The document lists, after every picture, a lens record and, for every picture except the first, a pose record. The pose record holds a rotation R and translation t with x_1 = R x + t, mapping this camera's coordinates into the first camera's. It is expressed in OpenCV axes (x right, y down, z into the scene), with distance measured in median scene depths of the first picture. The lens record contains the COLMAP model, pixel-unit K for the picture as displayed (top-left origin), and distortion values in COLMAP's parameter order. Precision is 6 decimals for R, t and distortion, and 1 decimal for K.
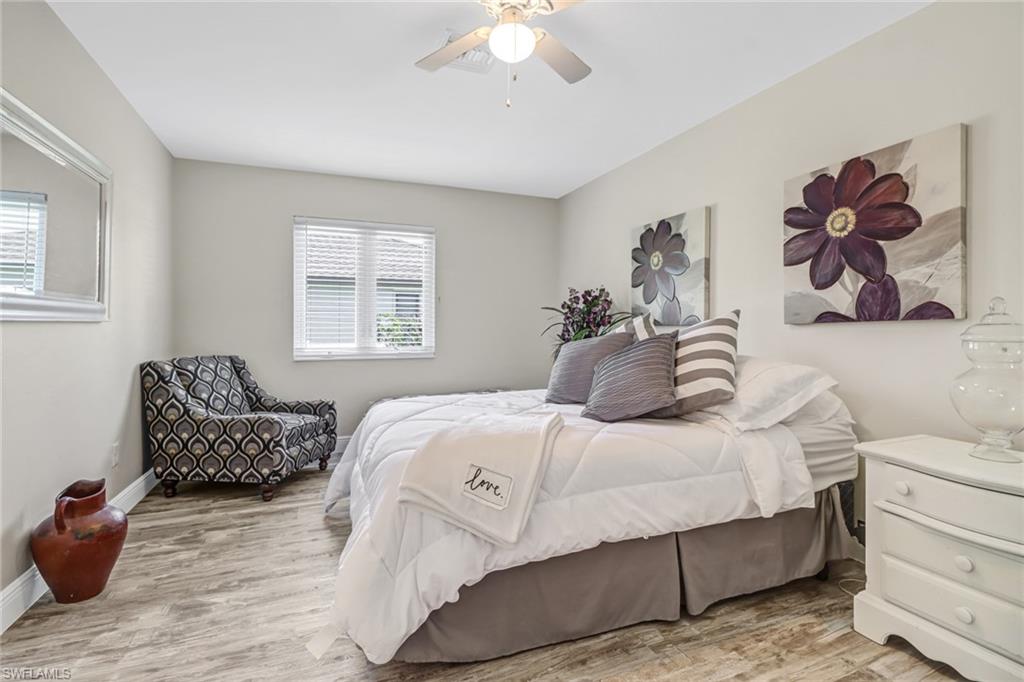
lens RADIAL K [[490.5, 0, 521.1], [0, 490.5, 321.1], [0, 0, 1]] dist [0.008843, -0.015042]
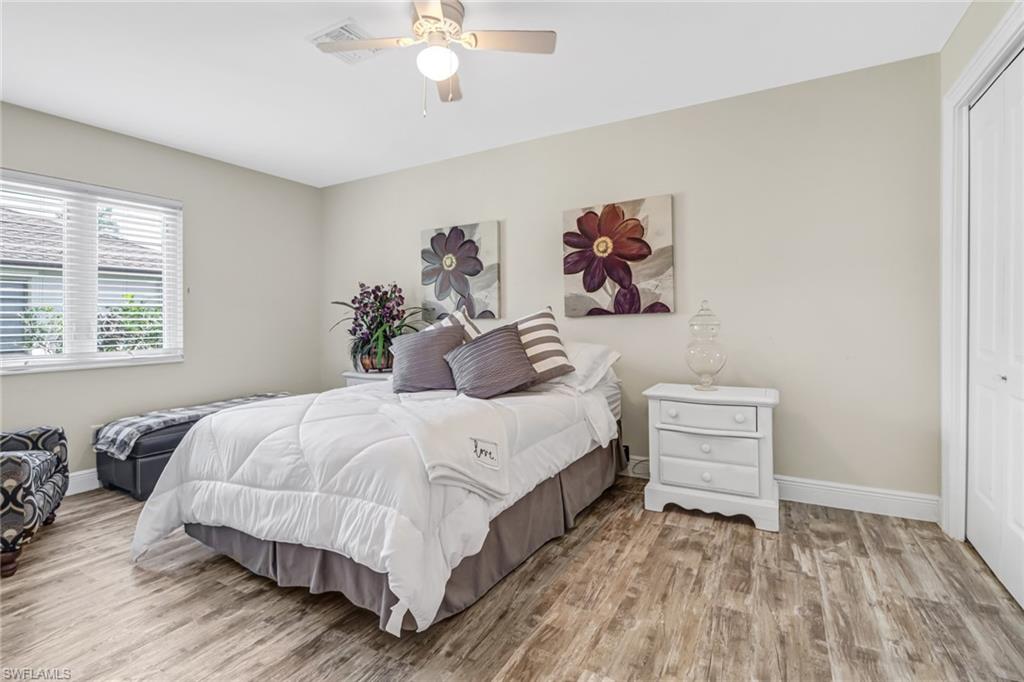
lens RADIAL K [[490.5, 0, 528.1], [0, 490.5, 322.1], [0, 0, 1]] dist [0.008843, -0.015042]
pose [[0.773739, -0.012869, 0.633374, -0.452763], [0.006047, 0.999898, 0.012929, 0.002829], [-0.633476, -0.006174, 0.773738, 0.010737]]
